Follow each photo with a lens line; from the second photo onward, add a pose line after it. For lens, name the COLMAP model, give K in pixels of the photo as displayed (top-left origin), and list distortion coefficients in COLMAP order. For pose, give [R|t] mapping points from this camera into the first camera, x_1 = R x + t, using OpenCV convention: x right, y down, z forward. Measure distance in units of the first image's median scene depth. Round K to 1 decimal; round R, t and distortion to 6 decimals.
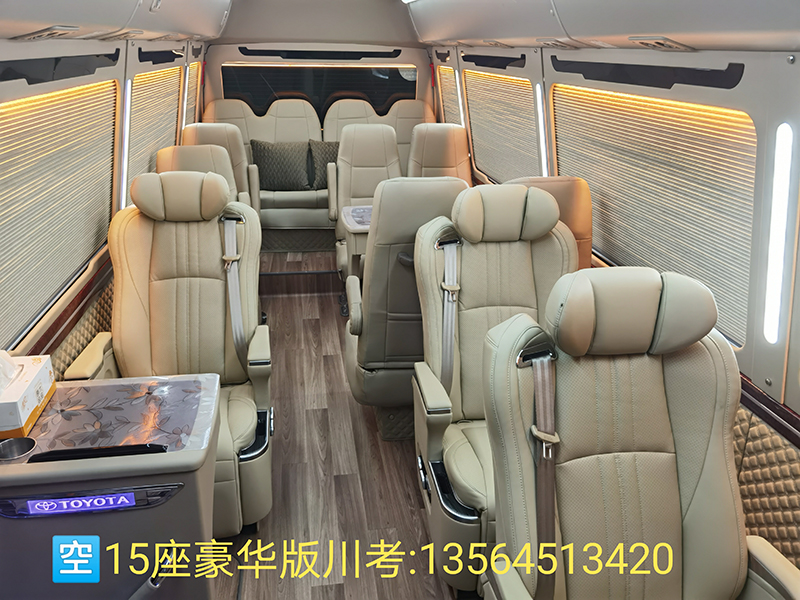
lens RADIAL K [[638.8, 0, 400.0], [0, 638.8, 300.0], [0, 0, 1]] dist [0.000539, -0.002728]
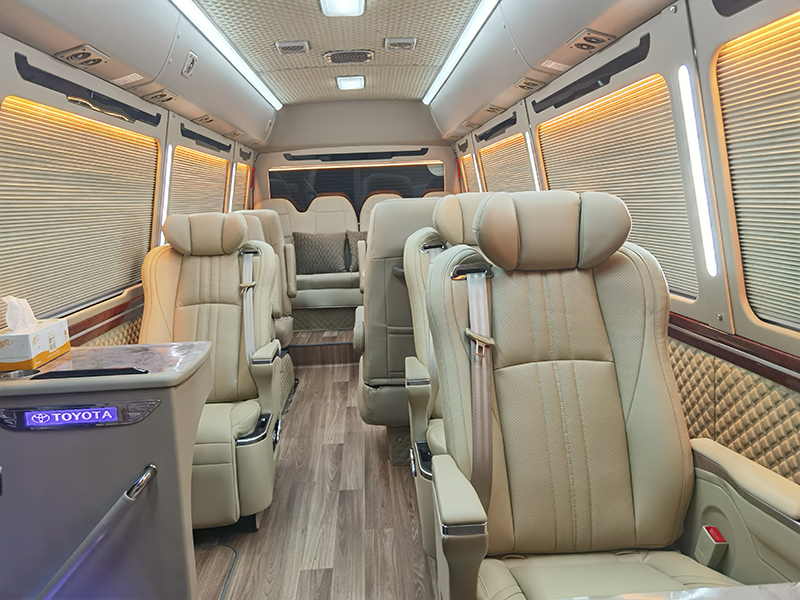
lens RADIAL K [[638.8, 0, 400.0], [0, 638.8, 300.0], [0, 0, 1]] dist [0.000539, -0.002728]
pose [[0.993622, -0.043748, -0.103934, 0.113109], [0.020137, 0.975701, -0.218181, 0.207411], [0.110954, 0.214696, 0.970358, -0.041057]]
